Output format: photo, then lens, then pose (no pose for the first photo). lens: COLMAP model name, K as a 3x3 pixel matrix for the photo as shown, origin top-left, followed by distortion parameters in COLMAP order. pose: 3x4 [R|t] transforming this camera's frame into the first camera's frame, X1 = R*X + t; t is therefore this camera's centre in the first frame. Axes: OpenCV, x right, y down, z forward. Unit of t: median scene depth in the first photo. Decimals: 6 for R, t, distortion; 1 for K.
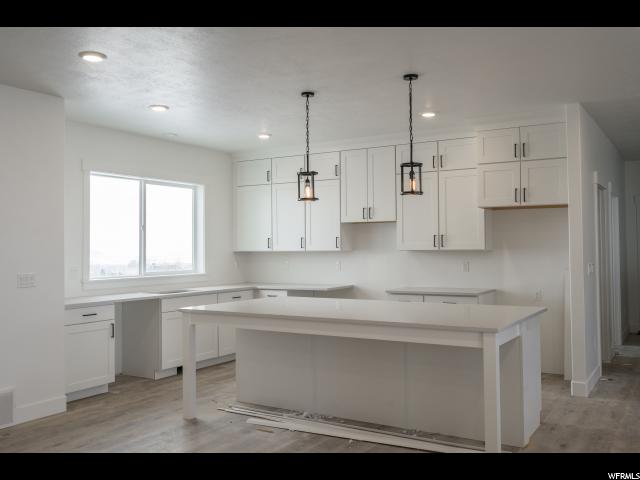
lens RADIAL K [[606.3, 0, 320.0], [0, 606.3, 240.0], [0, 0, 1]] dist [-0.001045, 0.000667]
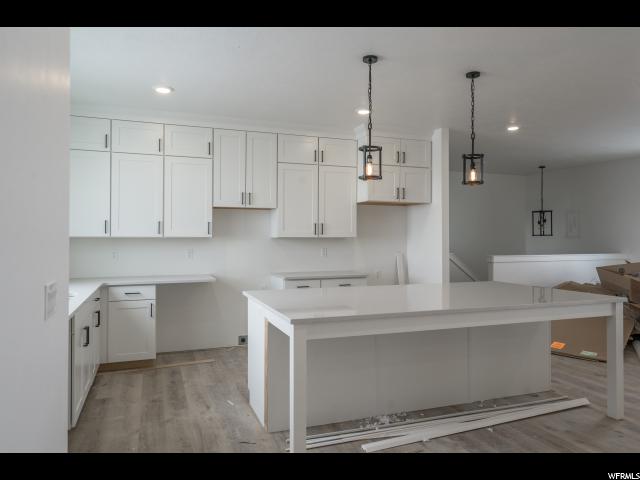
lens RADIAL K [[456.6, 0, 320.0], [0, 456.6, 240.0], [0, 0, 1]] dist [0.006516, 0.002164]
pose [[0.609846, 0.006695, 0.792492, -0.434871], [-0.018652, 0.999809, 0.005907, 0.015559], [-0.792301, -0.018384, 0.609854, 0.474453]]
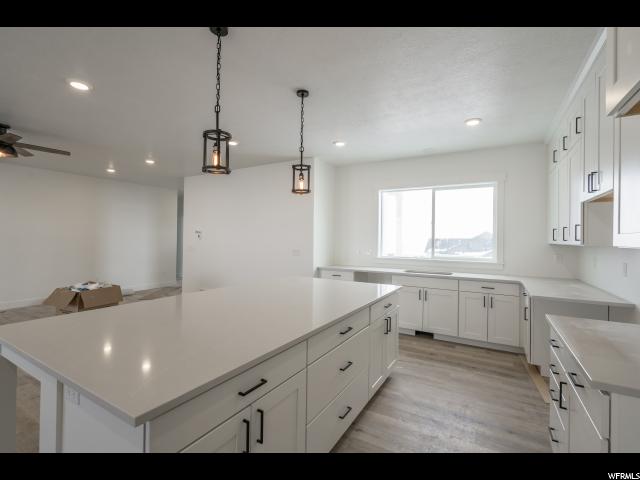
lens RADIAL K [[294.2, 0, 320.0], [0, 294.2, 240.0], [0, 0, 1]] dist [-0.000589, -0.000022]
pose [[0.032670, 0.014199, -0.999365, 0.365361], [-0.001040, 0.999899, 0.014173, 0.007973], [0.999466, 0.000576, 0.032682, 0.740616]]
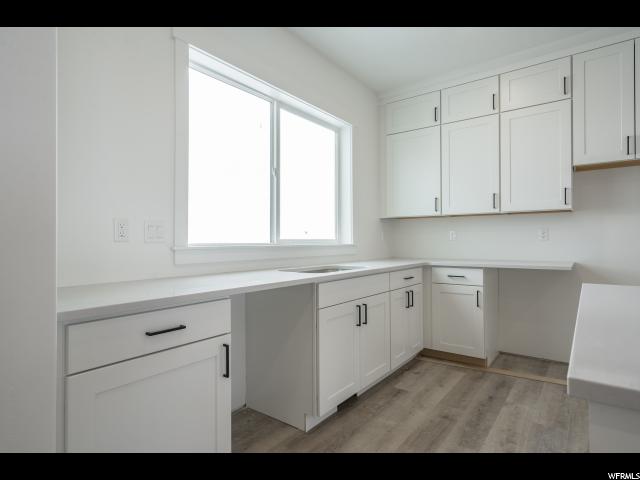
lens RADIAL K [[346.2, 0, 320.0], [0, 346.2, 240.0], [0, 0, 1]] dist [-0.003051, -0.000269]
pose [[0.995875, 0.004684, -0.090609, -0.212682], [-0.004127, 0.999971, 0.006341, 0.052855], [0.090636, -0.005941, 0.995866, 0.637648]]
